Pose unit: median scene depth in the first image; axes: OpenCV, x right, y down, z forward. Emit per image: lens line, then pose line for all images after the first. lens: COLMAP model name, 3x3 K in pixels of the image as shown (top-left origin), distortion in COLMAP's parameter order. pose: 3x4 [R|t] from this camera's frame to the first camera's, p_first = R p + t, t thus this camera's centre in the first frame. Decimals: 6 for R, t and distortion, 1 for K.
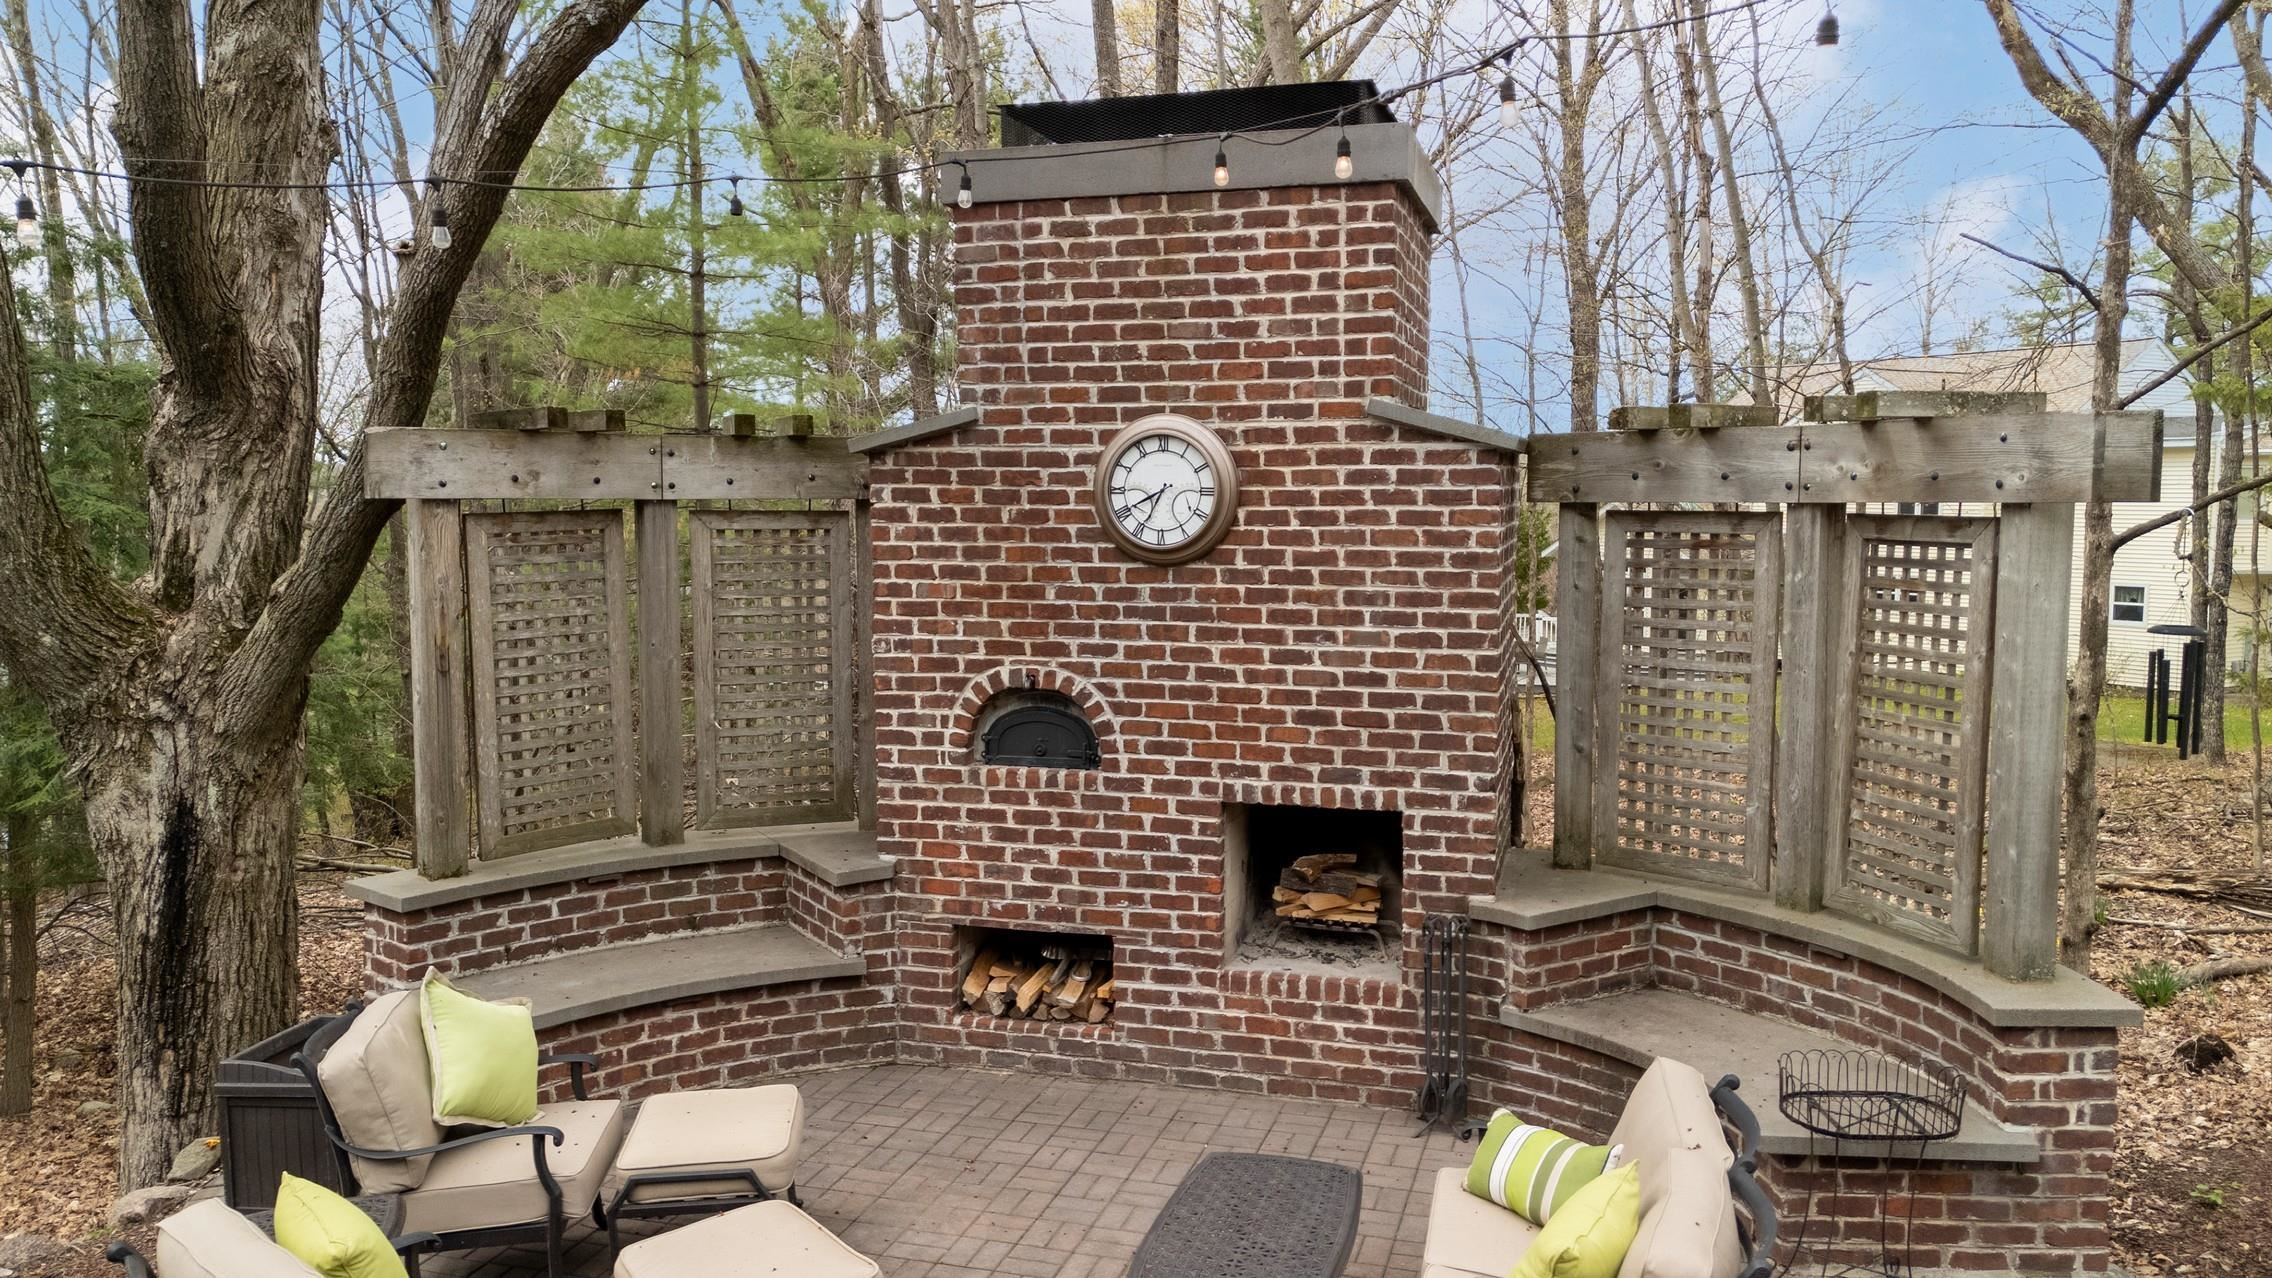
lens RADIAL K [[1664.4, 0, 1136.0], [0, 1664.4, 639.0], [0, 0, 1]] dist [0.101929, -0.098660]
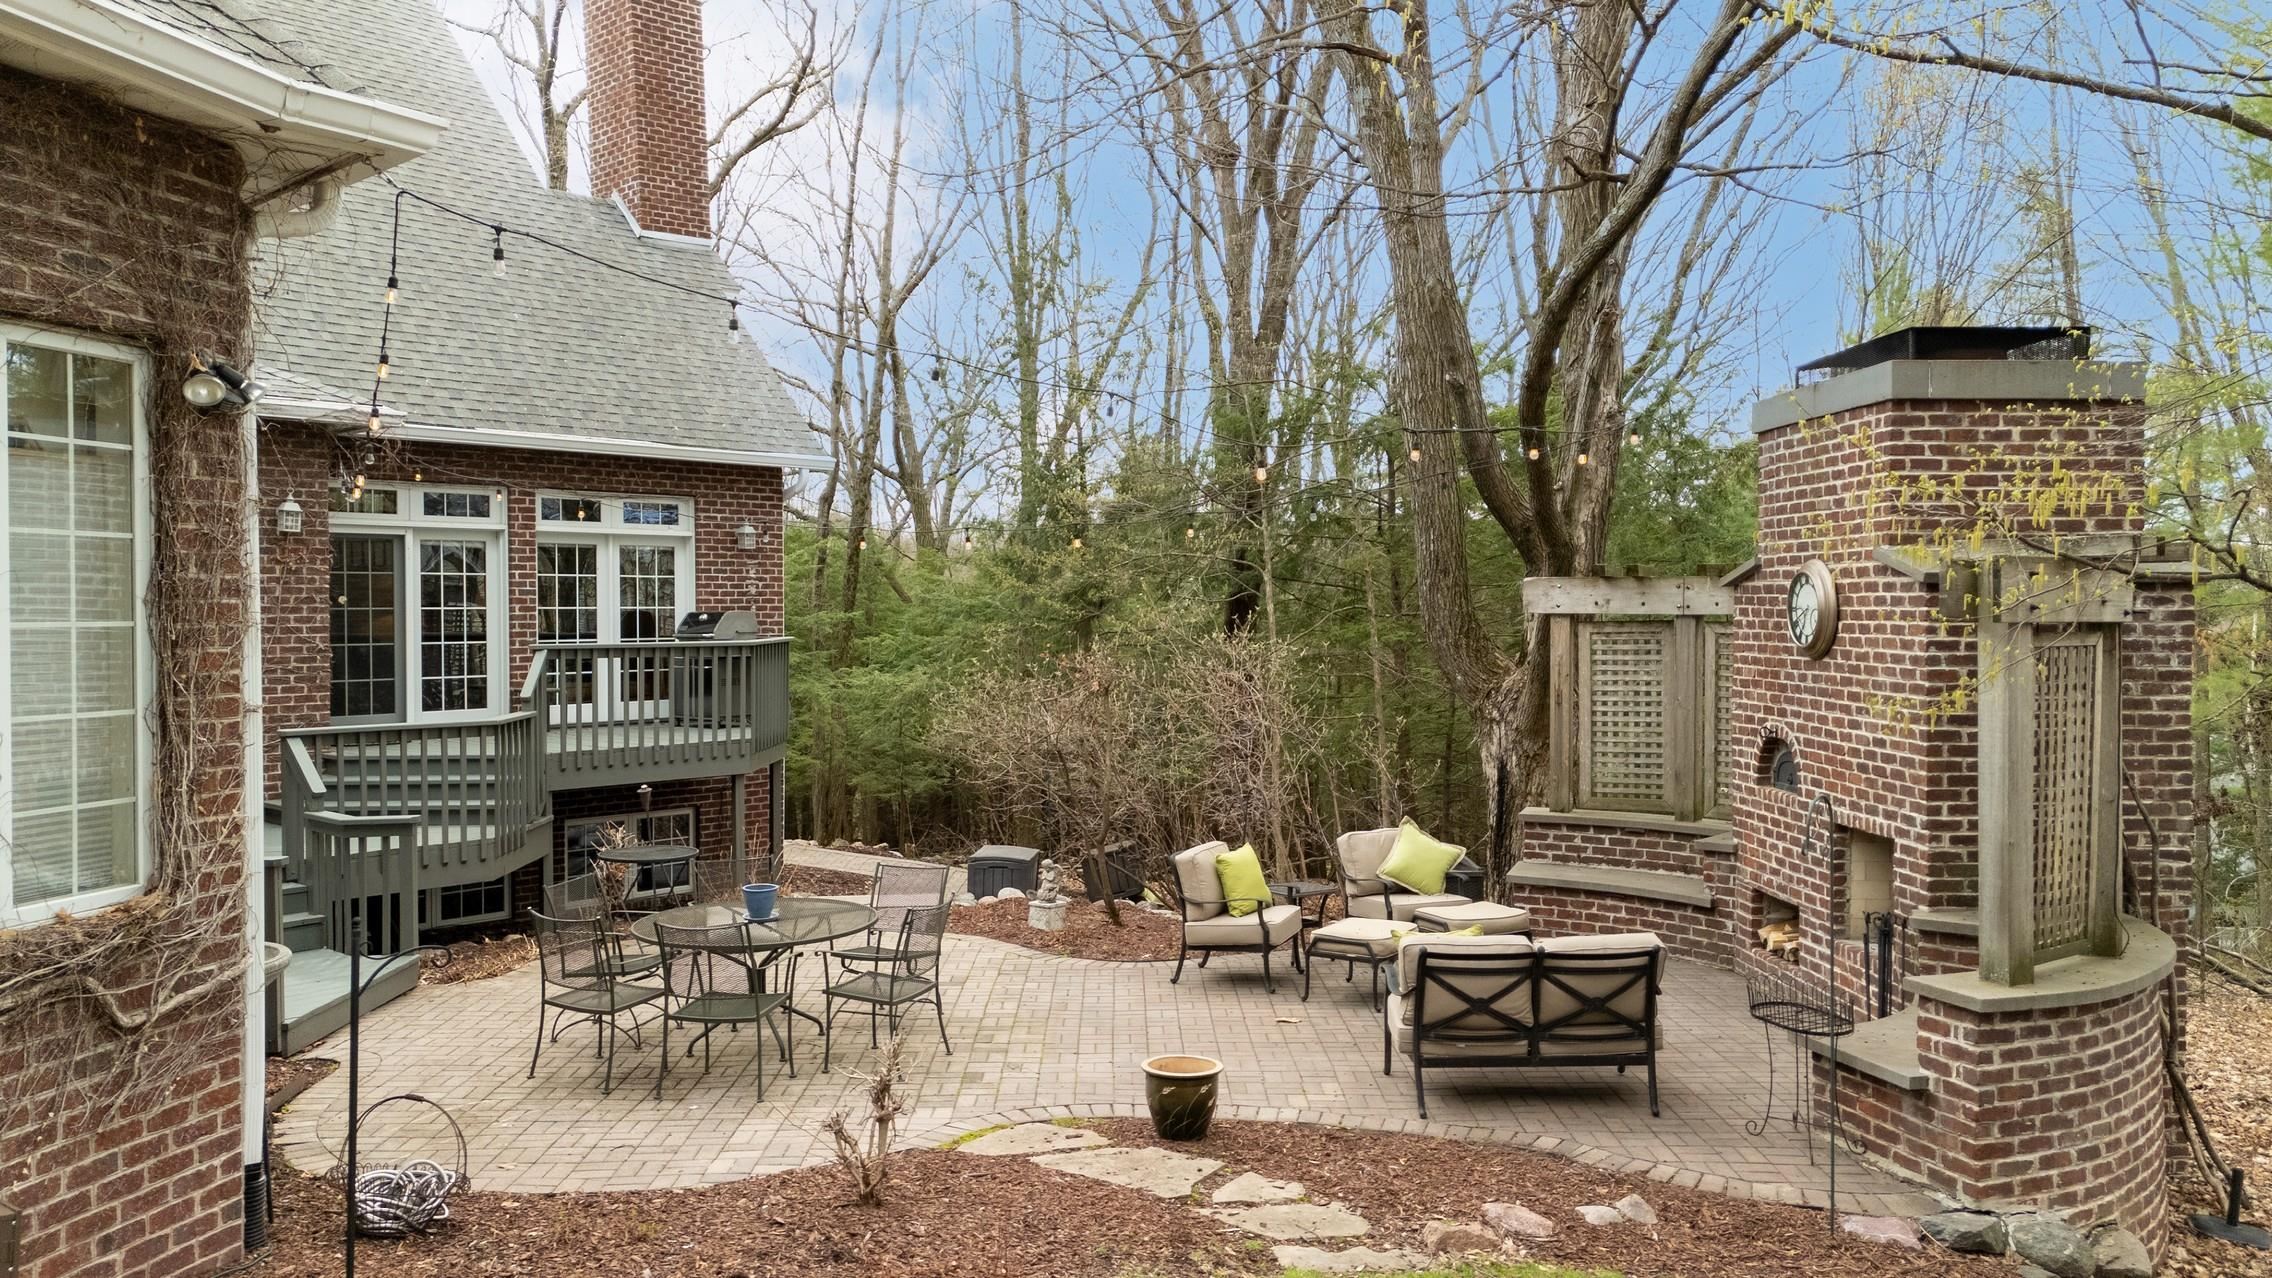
lens RADIAL K [[1664.4, 0, 1136.0], [0, 1664.4, 639.0], [0, 0, 1]] dist [0.101929, -0.098660]
pose [[0.310592, 0.021274, -0.950305, 1.301352], [-0.087605, 0.996135, -0.006332, 0.000832], [0.946498, 0.085218, 0.311256, -0.056445]]
